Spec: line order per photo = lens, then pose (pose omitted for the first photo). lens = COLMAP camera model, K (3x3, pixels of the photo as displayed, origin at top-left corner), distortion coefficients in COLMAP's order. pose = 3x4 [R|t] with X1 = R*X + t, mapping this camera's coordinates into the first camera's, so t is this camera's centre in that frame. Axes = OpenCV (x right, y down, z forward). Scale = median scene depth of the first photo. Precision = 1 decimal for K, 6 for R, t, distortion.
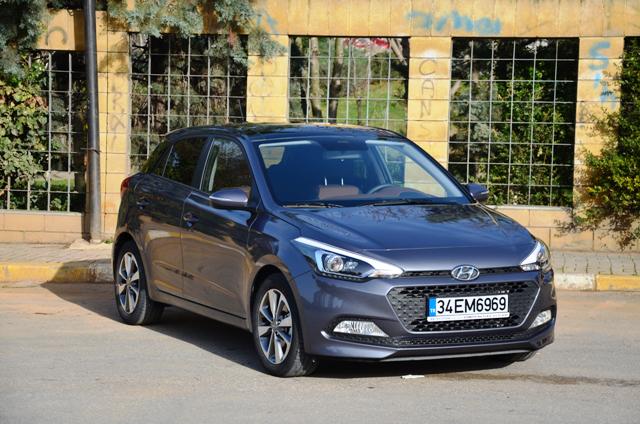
lens RADIAL K [[1703.5, 0, 326.6], [0, 1703.5, 217.9], [0, 0, 1]] dist [0.730820, 0.000000]
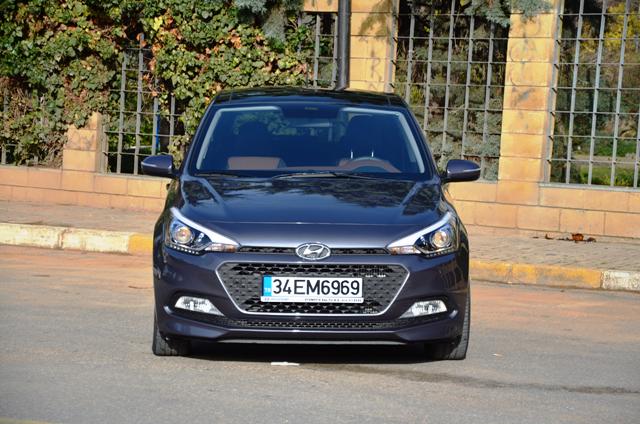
lens RADIAL K [[2131.2, 0, 319.2], [0, 2131.2, 215.2], [0, 0, 1]] dist [1.078371, 0.000000]
pose [[0.905880, 0.041775, -0.421468, 0.552517], [-0.043356, 0.999043, 0.005836, 0.005769], [0.421309, 0.012987, 0.906824, -0.031371]]
